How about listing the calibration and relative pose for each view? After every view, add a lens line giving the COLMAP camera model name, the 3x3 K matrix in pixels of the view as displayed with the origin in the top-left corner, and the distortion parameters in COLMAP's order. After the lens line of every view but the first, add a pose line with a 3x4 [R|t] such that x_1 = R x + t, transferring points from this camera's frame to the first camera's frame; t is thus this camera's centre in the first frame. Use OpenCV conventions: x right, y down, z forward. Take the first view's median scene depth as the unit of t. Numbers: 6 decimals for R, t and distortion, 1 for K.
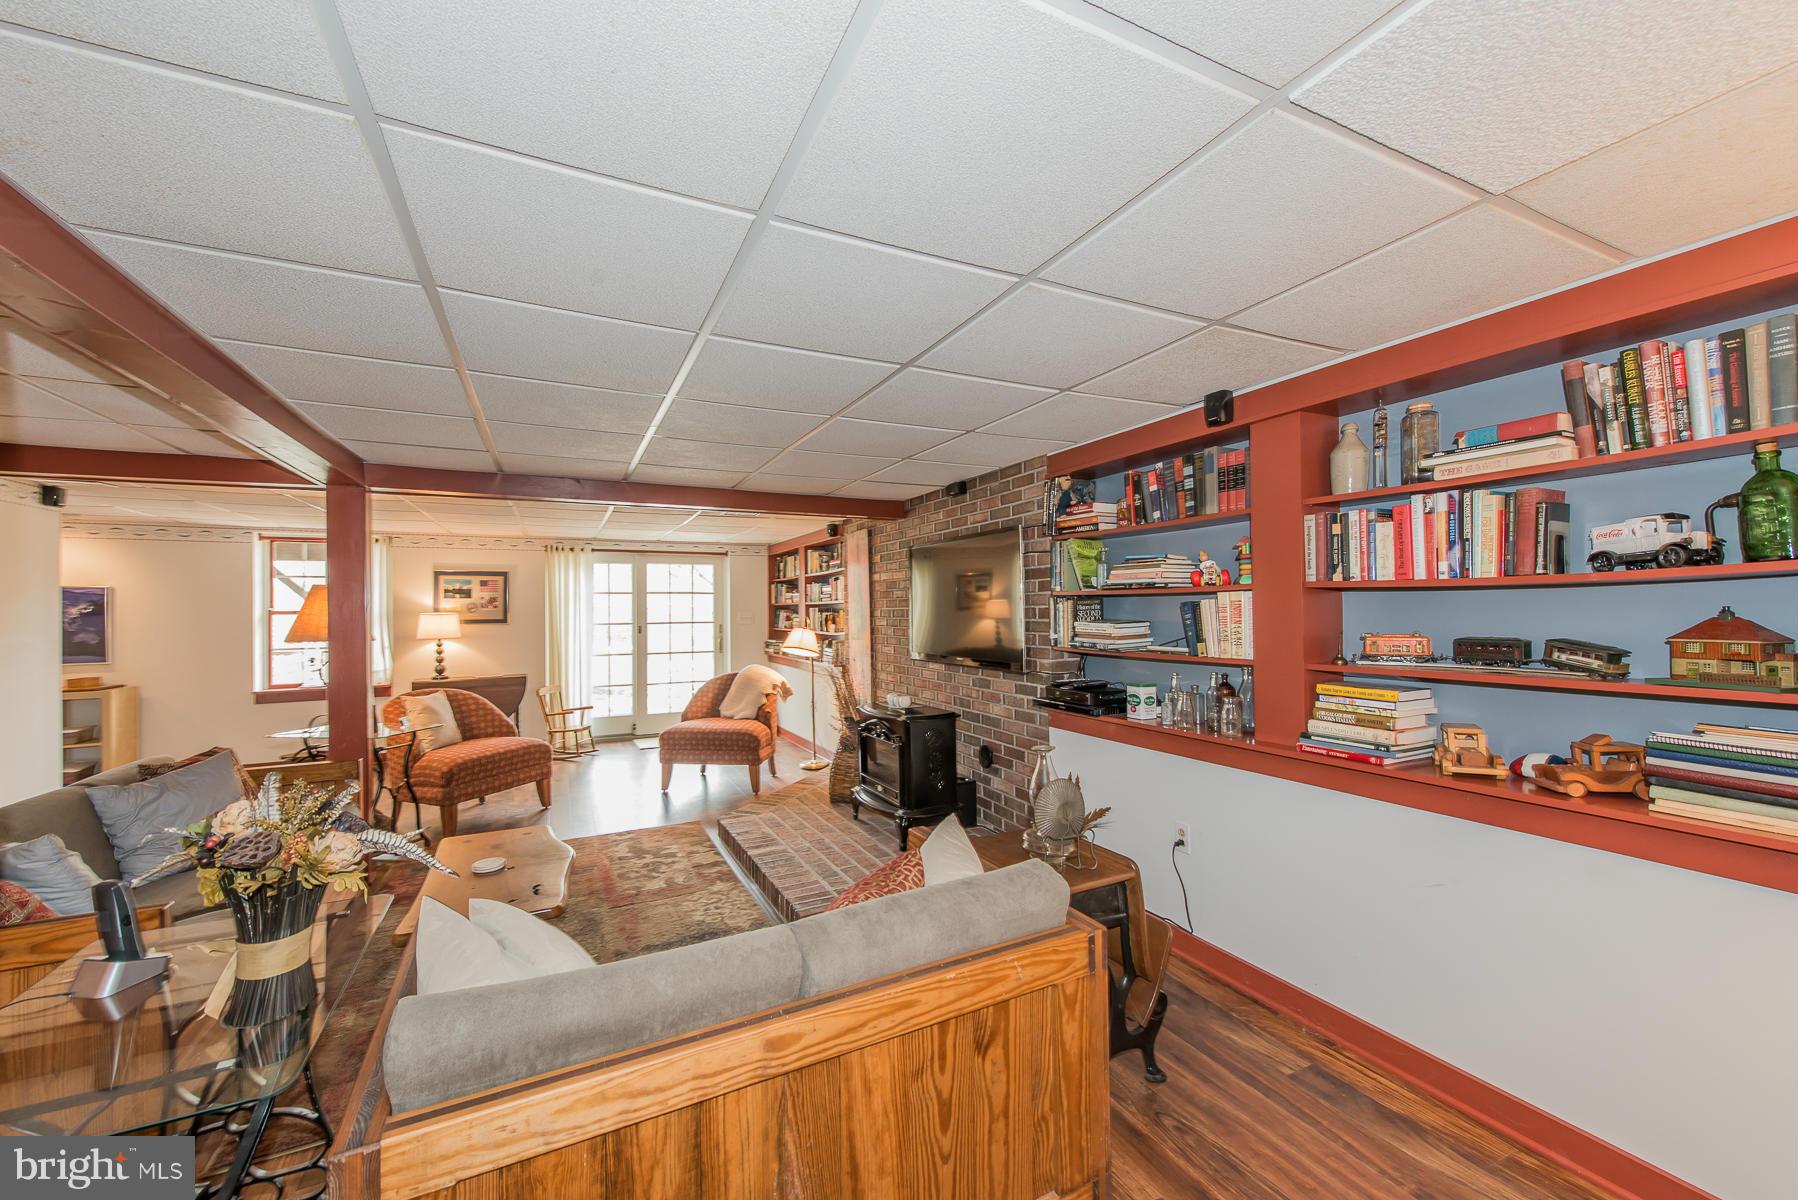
lens RADIAL K [[701.2, 0, 900.6], [0, 701.2, 604.0], [0, 0, 1]] dist [0.018535, -0.005904]
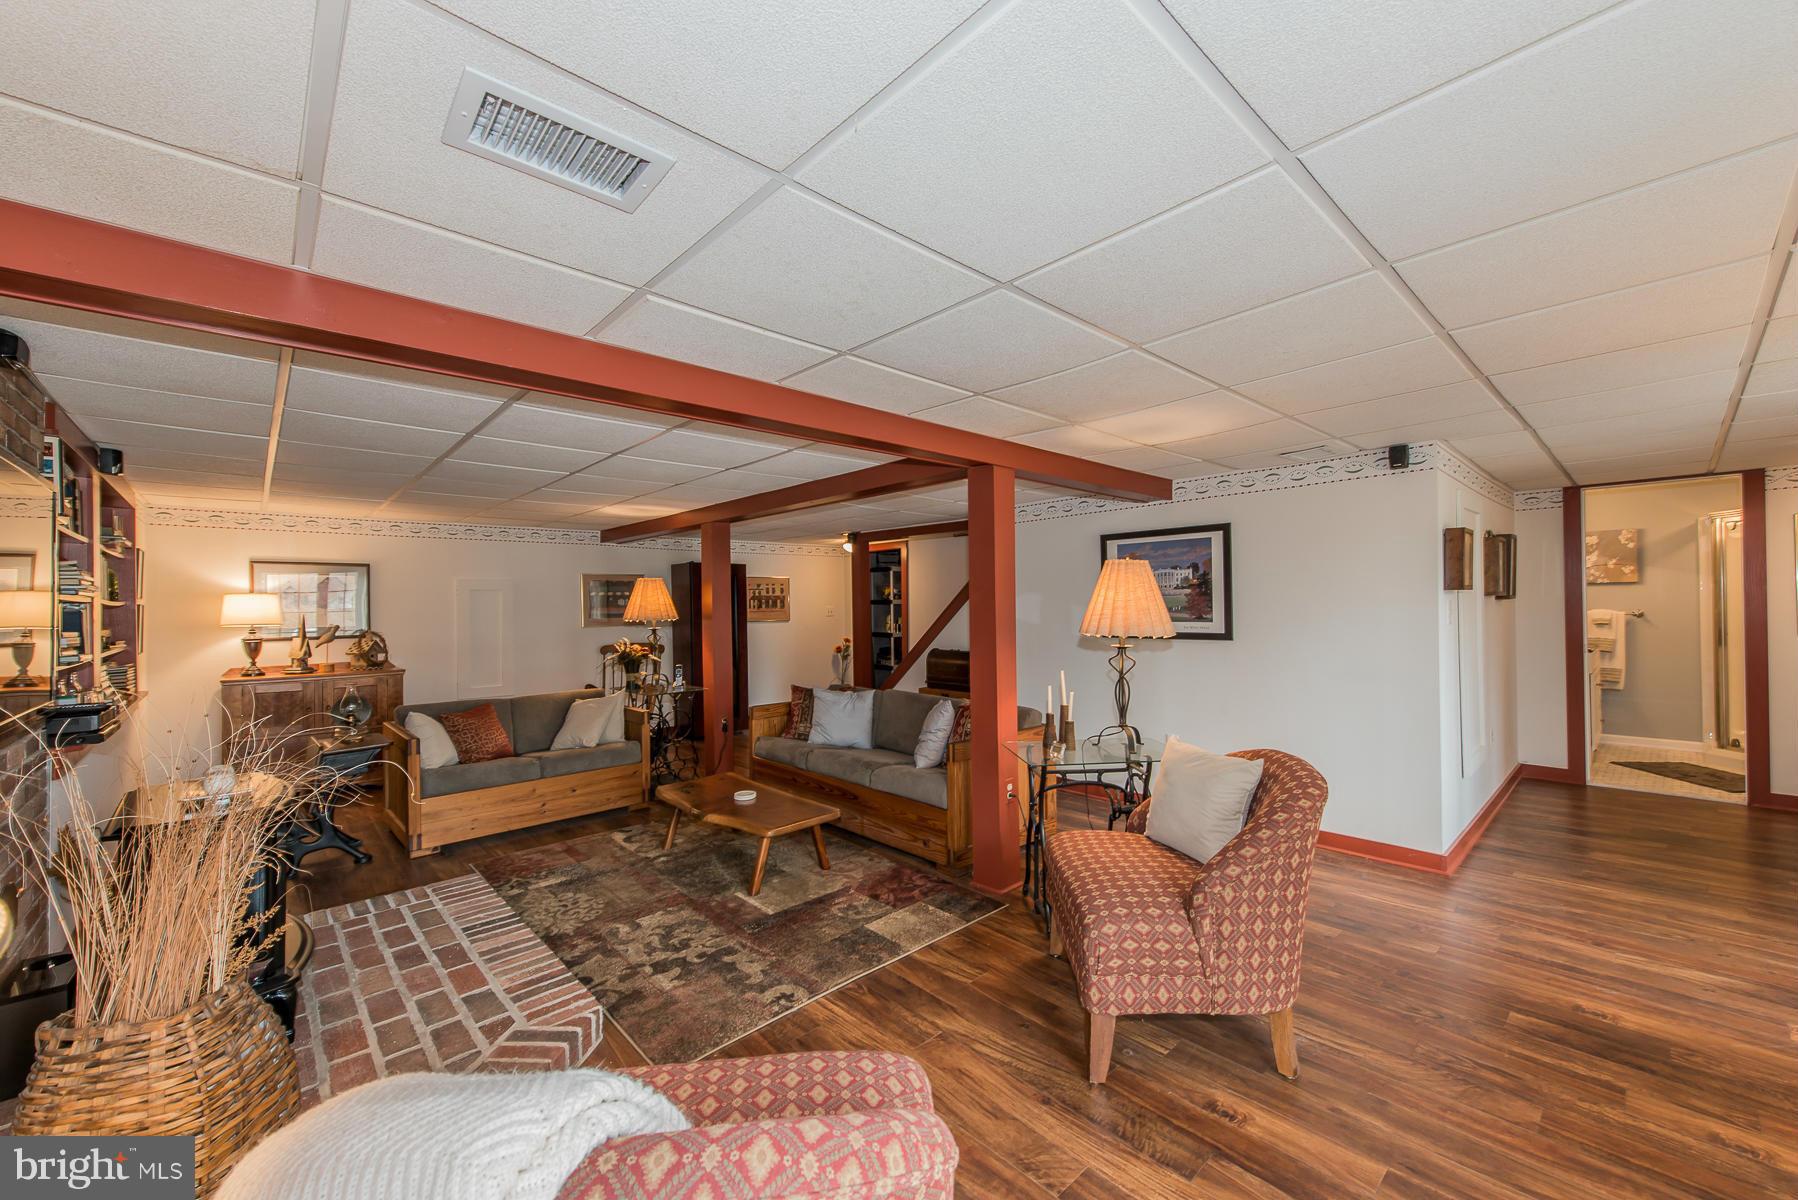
lens RADIAL K [[701.2, 0, 900.6], [0, 701.2, 604.0], [0, 0, 1]] dist [0.018535, -0.005904]
pose [[-0.958874, 0.028092, -0.282438, -0.396812], [0.030762, 0.999514, -0.005026, 0.023659], [0.282160, -0.013507, -0.959272, 1.861289]]
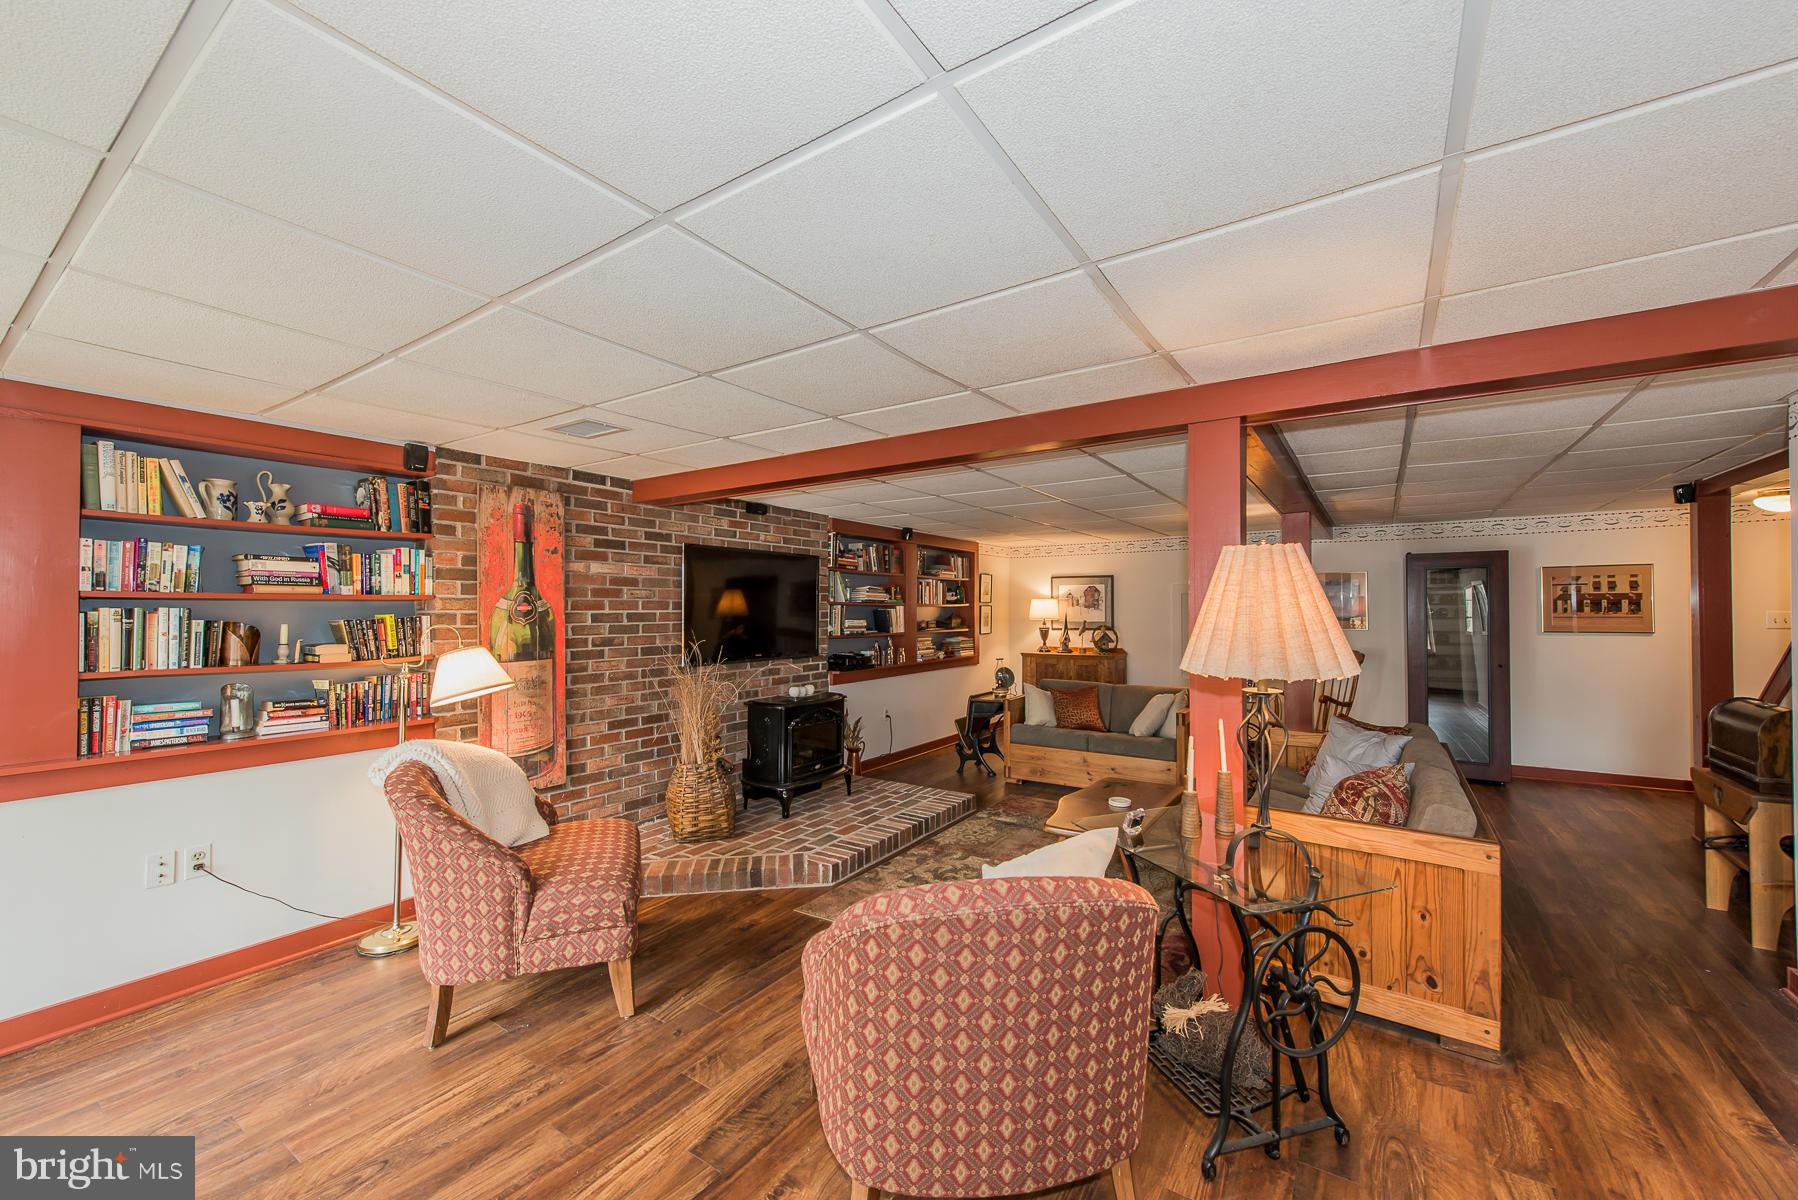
lens RADIAL K [[701.2, 0, 900.6], [0, 701.2, 604.0], [0, 0, 1]] dist [0.018535, -0.005904]
pose [[-0.495083, 0.024217, 0.868508, -1.208274], [0.003233, 0.999656, -0.026031, 0.028825], [-0.868840, -0.010079, -0.494991, 1.591232]]
